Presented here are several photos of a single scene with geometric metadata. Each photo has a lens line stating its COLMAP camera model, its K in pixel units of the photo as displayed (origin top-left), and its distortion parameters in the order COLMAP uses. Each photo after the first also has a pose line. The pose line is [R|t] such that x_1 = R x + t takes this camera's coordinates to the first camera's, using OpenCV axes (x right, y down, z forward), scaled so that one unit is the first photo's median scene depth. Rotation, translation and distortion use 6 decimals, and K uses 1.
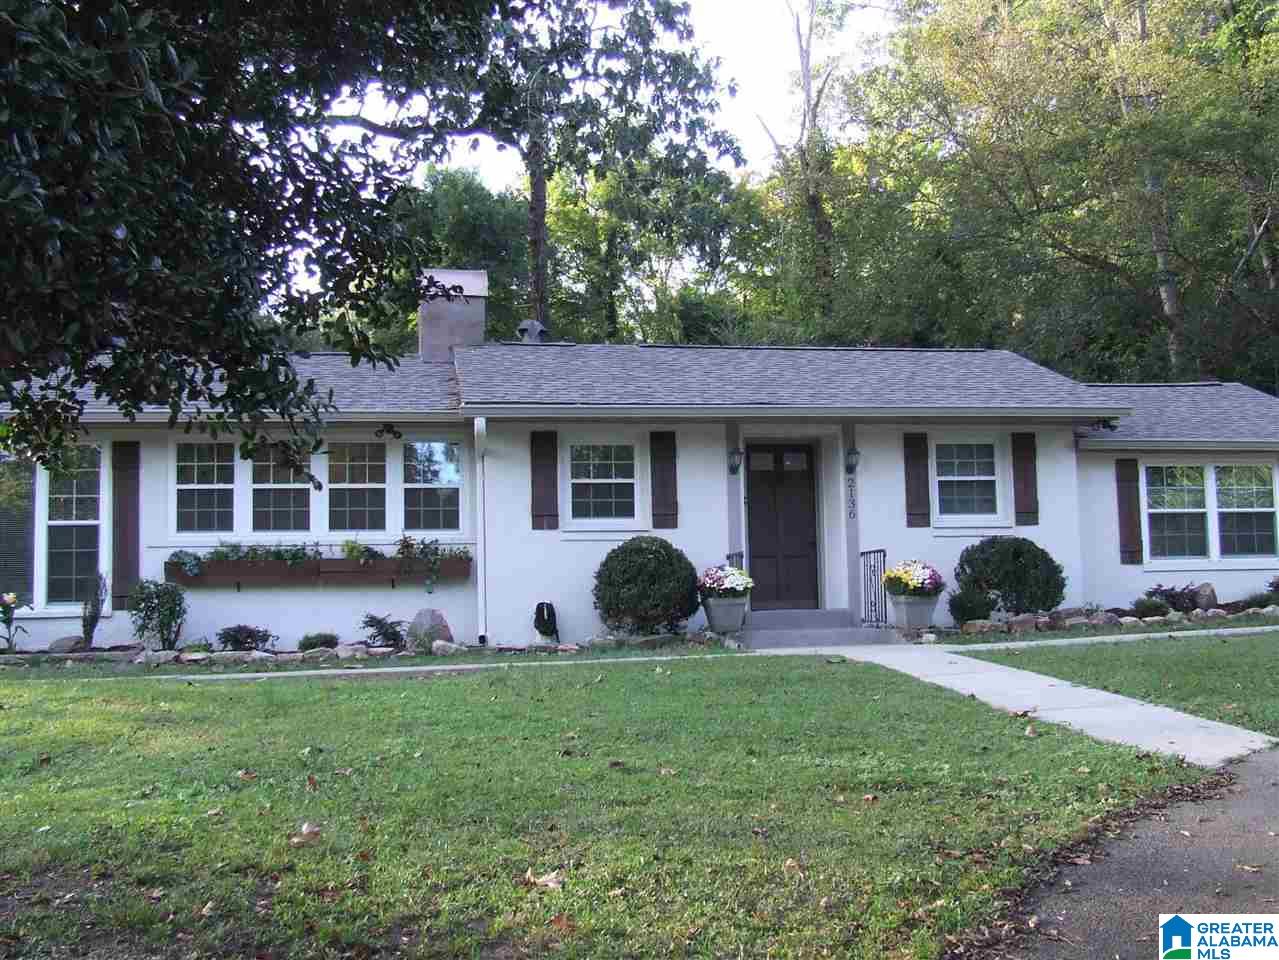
lens RADIAL K [[1425.9, 0, 640.1], [0, 1425.9, 479.5], [0, 0, 1]] dist [-0.023325, 0.000000]
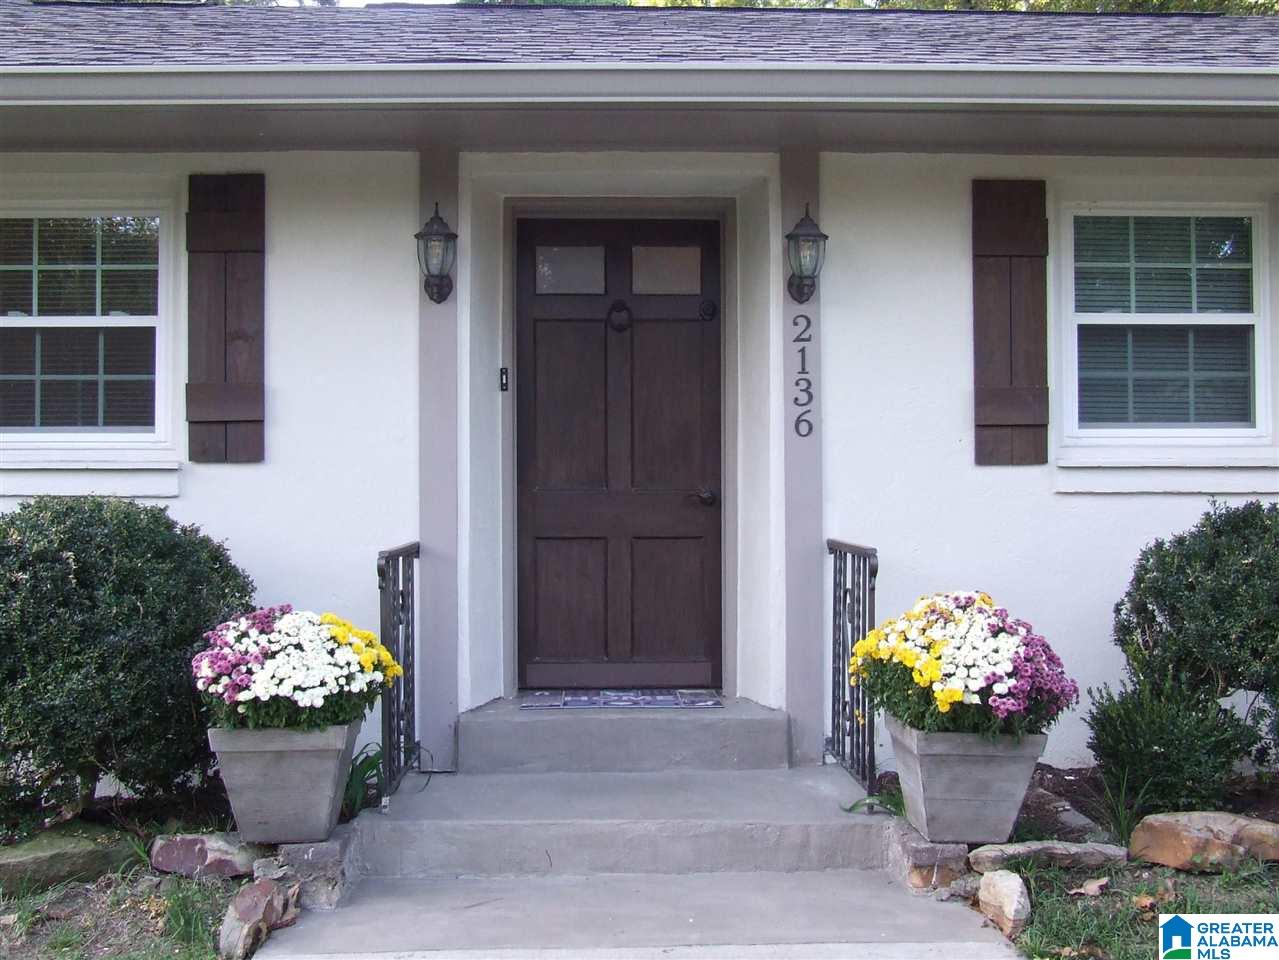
lens RADIAL K [[1425.9, 0, 637.9], [0, 1425.9, 483.2], [0, 0, 1]] dist [-0.023325, 0.000000]
pose [[0.991953, 0.016722, -0.125495, 0.158501], [-0.004523, 0.995287, 0.096869, 0.006264], [0.126524, -0.095522, 0.987354, 0.693878]]
